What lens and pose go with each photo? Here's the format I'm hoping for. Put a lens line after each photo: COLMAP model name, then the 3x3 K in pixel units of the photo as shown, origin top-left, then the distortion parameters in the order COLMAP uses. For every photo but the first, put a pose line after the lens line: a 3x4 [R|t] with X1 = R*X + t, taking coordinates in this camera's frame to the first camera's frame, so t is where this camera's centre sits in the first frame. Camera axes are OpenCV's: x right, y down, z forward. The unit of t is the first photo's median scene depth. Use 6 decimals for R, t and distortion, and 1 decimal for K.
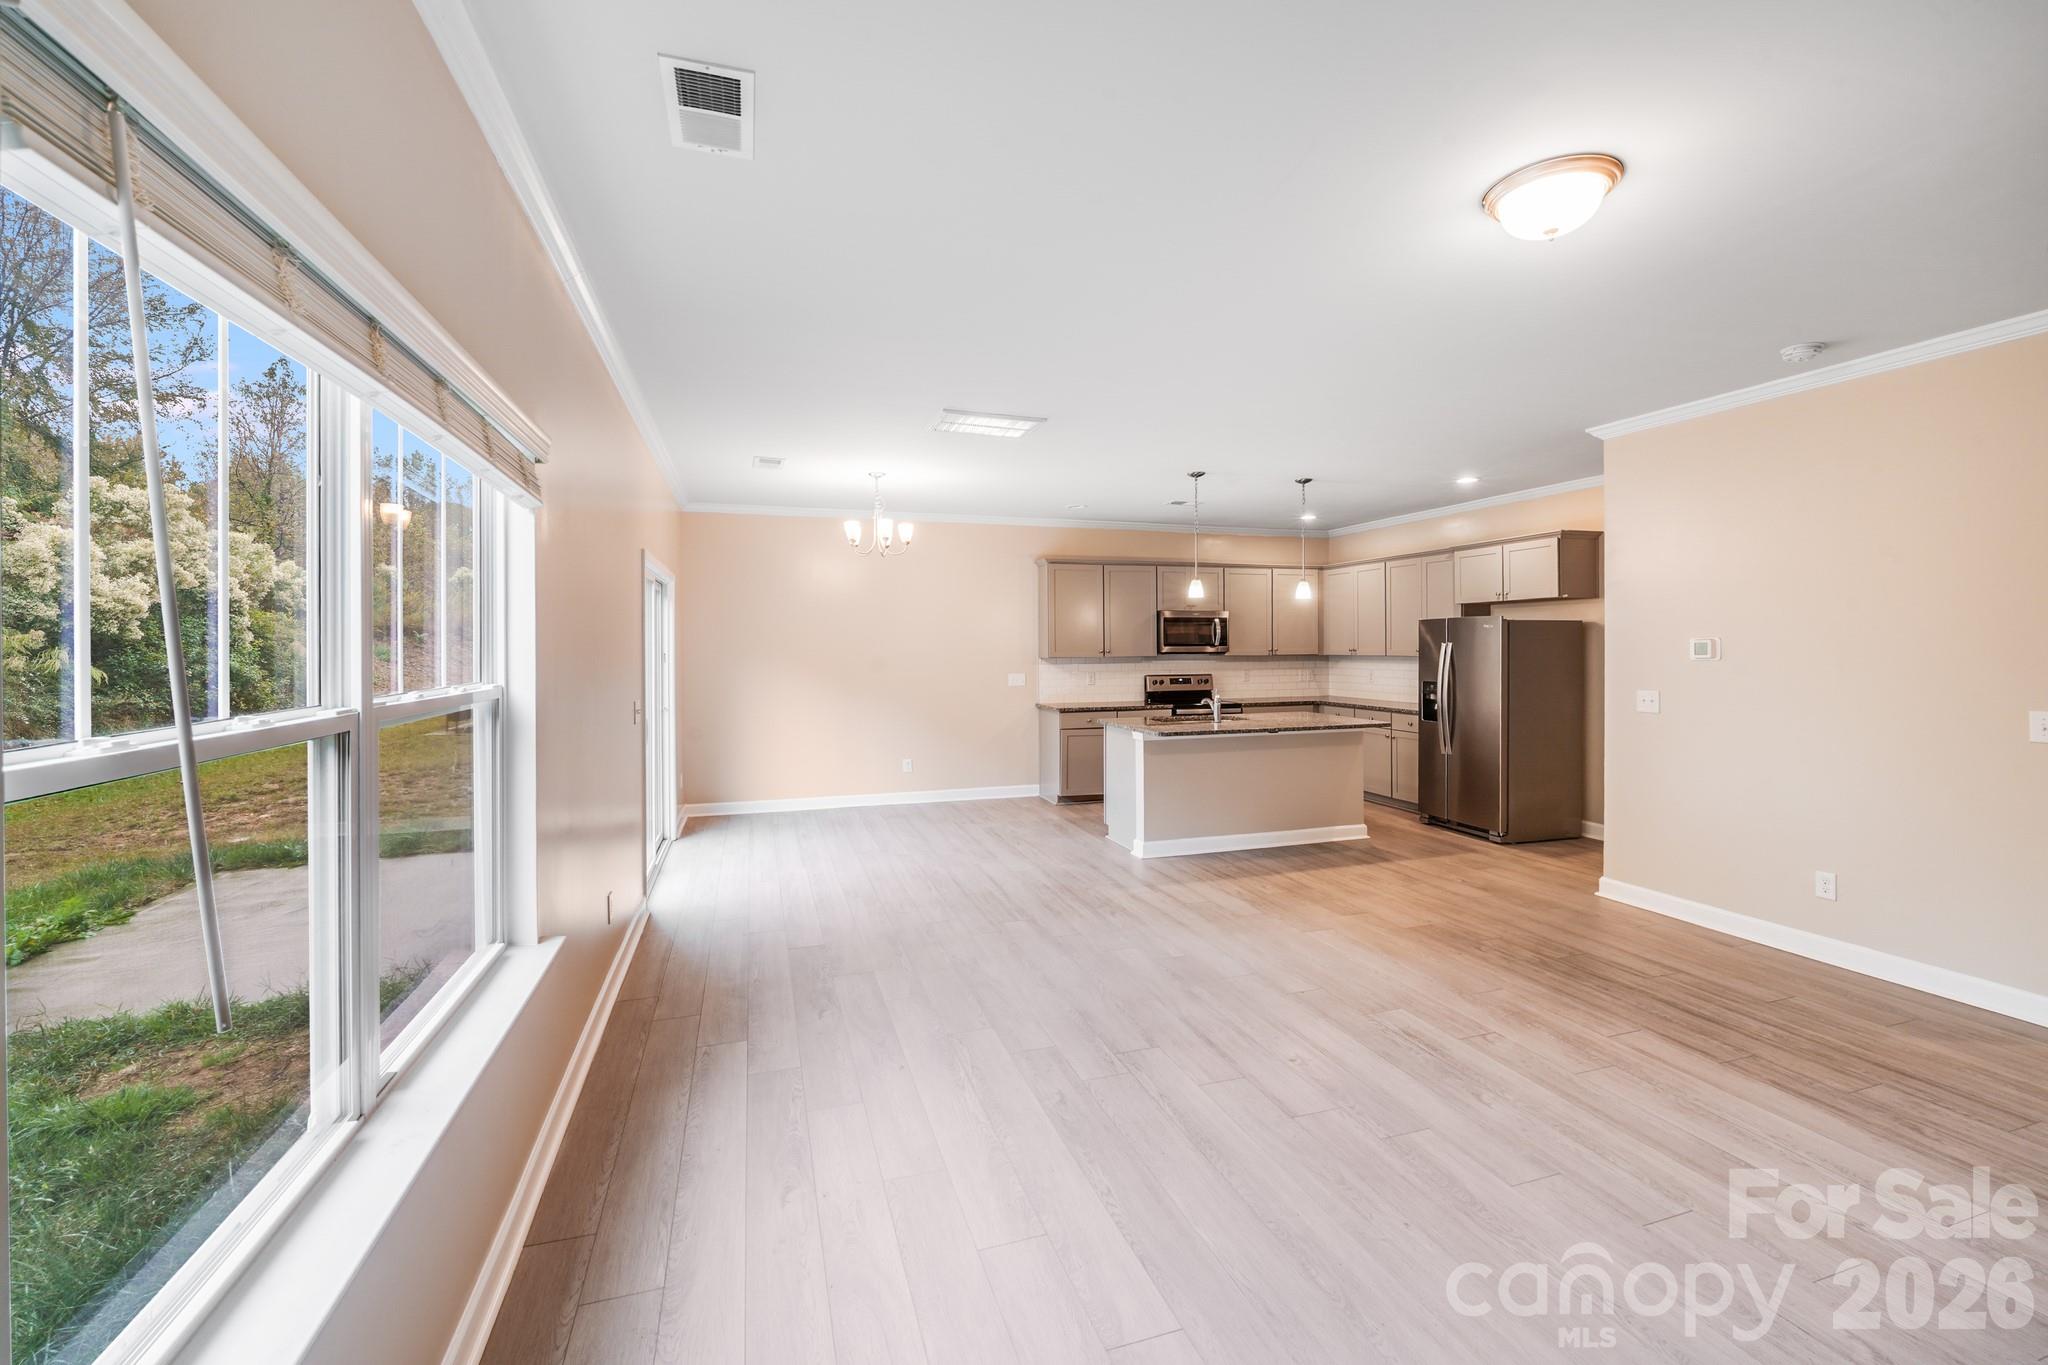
lens RADIAL K [[824.4, 0, 1033.3], [0, 824.4, 662.6], [0, 0, 1]] dist [-0.006336, 0.000188]
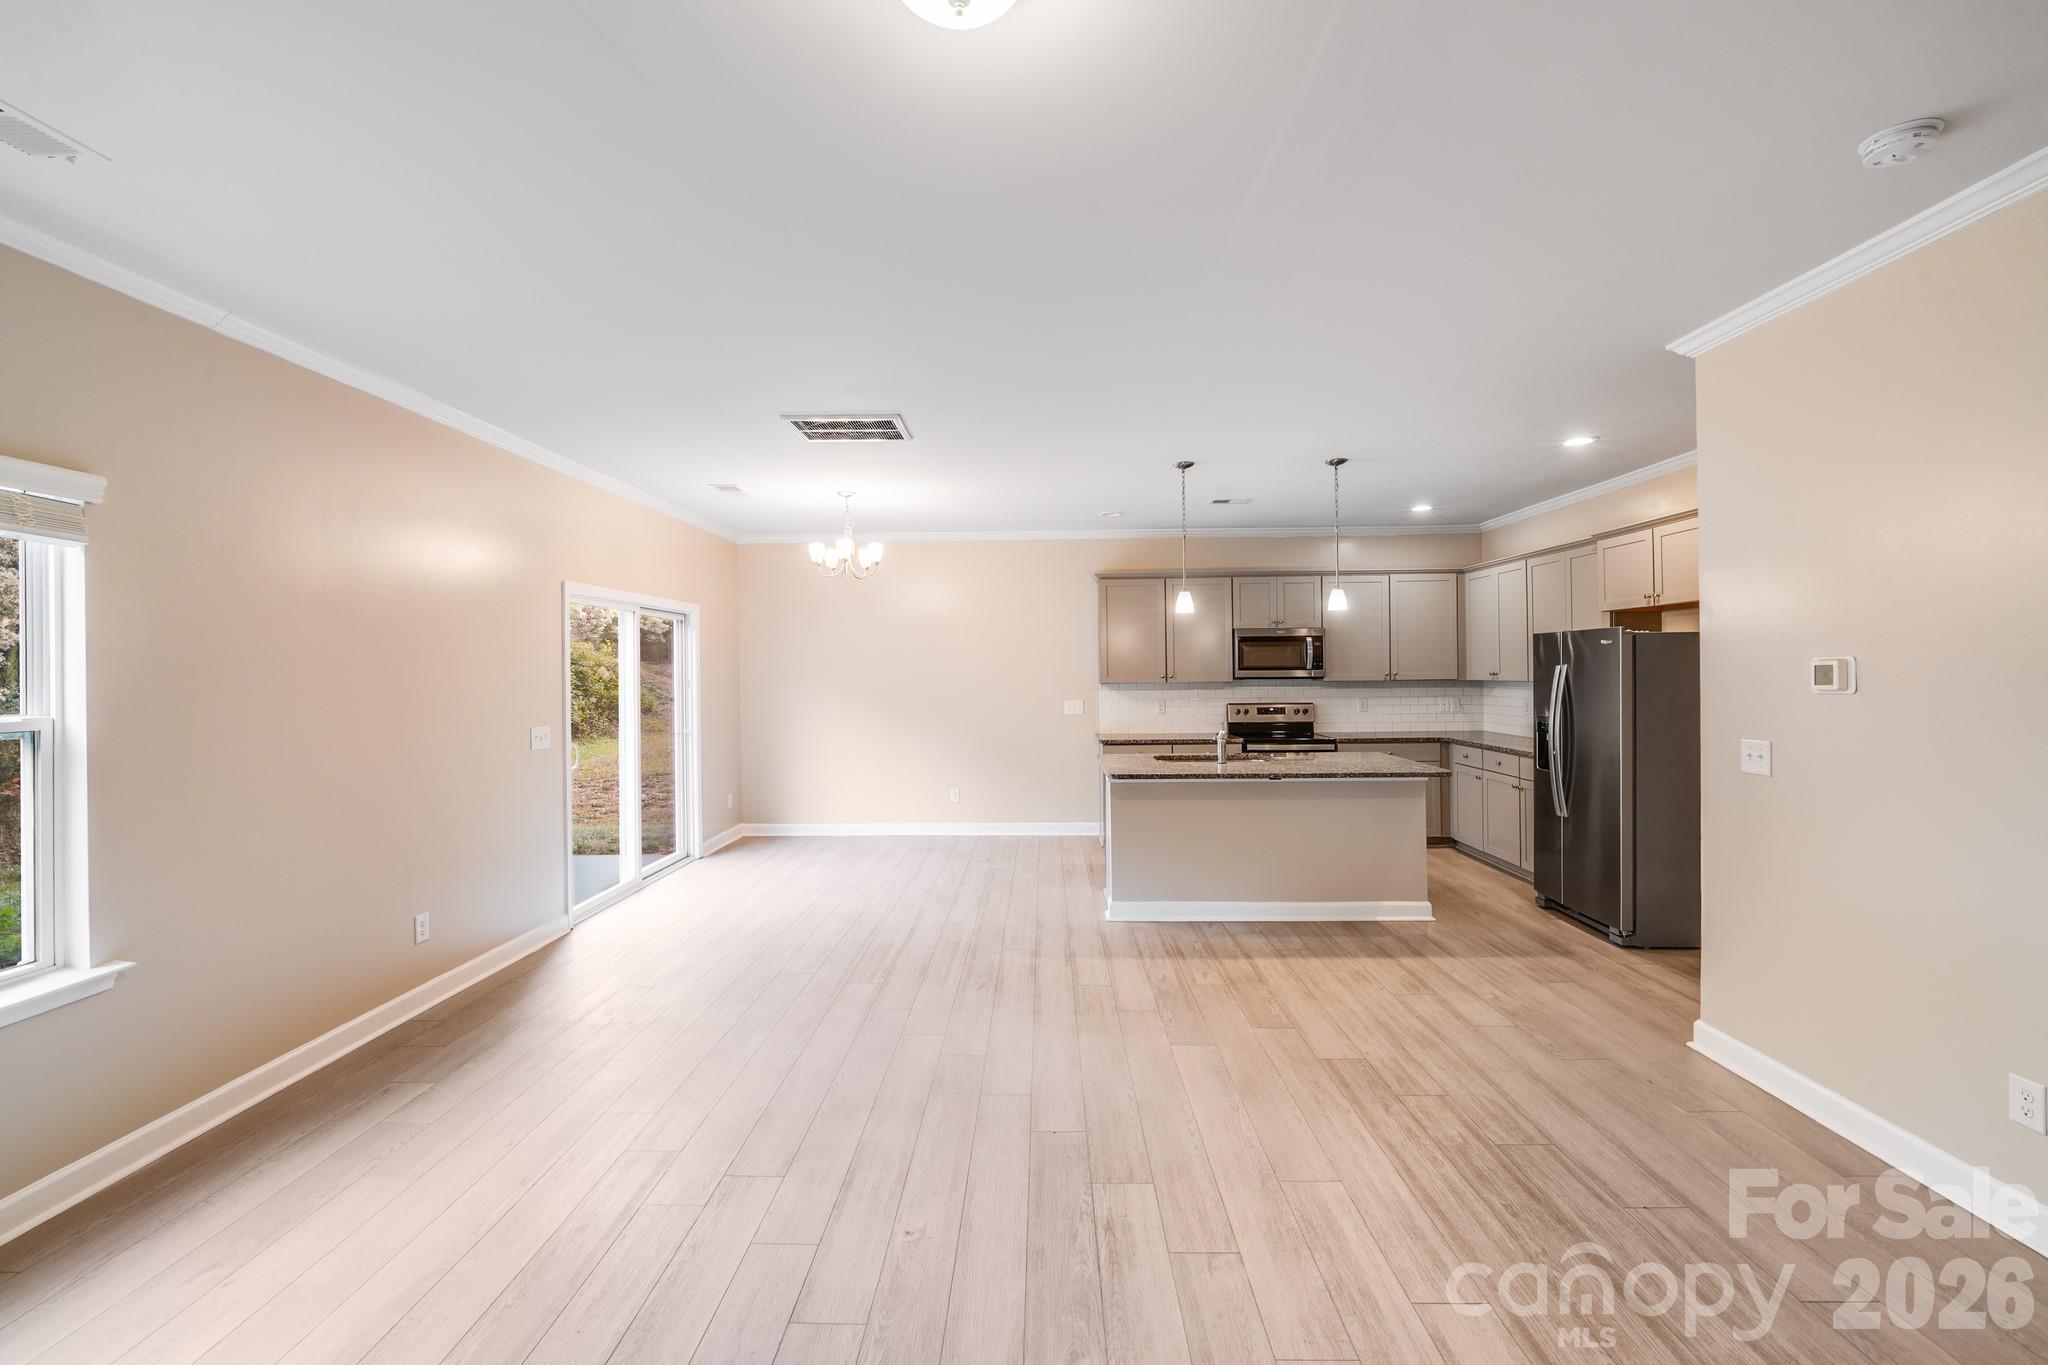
lens RADIAL K [[824.4, 0, 1026.7], [0, 824.4, 680.7], [0, 0, 1]] dist [-0.006336, 0.000188]
pose [[0.943833, -0.000798, -0.330421, 0.279590], [-0.000832, 0.999988, -0.004791, -0.005404], [0.330421, 0.004797, 0.943822, 0.139873]]
